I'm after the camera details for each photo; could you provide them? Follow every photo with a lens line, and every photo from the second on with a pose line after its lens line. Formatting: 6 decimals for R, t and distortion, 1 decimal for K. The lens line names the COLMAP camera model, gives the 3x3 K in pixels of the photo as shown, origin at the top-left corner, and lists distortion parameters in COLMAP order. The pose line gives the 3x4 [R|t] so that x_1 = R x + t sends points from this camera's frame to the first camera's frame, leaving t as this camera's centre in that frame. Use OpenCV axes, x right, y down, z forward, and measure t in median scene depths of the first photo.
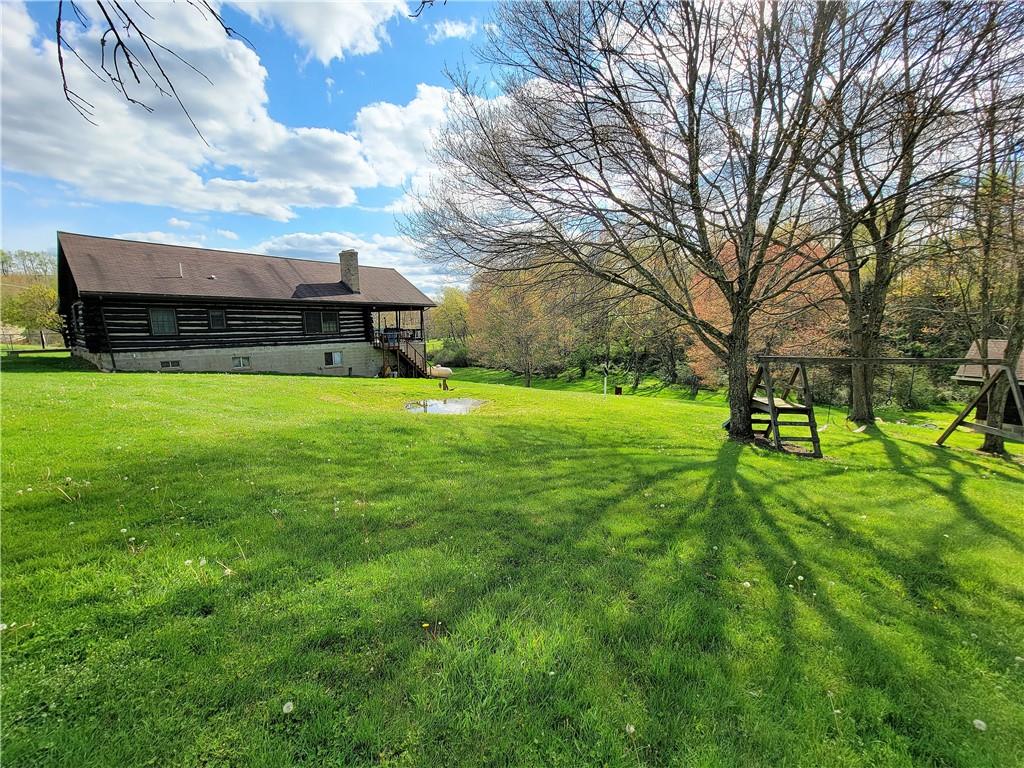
lens RADIAL K [[416.1, 0, 510.8], [0, 416.1, 403.6], [0, 0, 1]] dist [-0.007984, 0.000592]
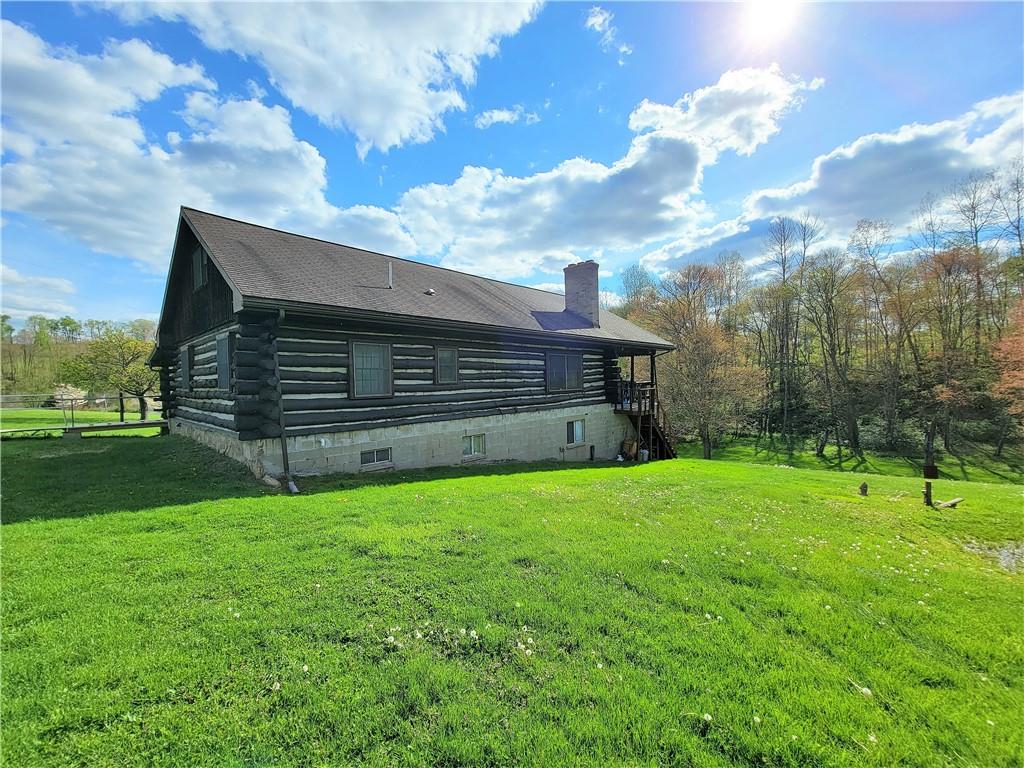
lens RADIAL K [[416.1, 0, 512.1], [0, 416.1, 392.7], [0, 0, 1]] dist [-0.007984, 0.000592]
pose [[0.998346, -0.021852, -0.053176, -0.460024], [0.012618, 0.985679, -0.168159, -0.061462], [0.056089, 0.167210, 0.984325, 0.378522]]
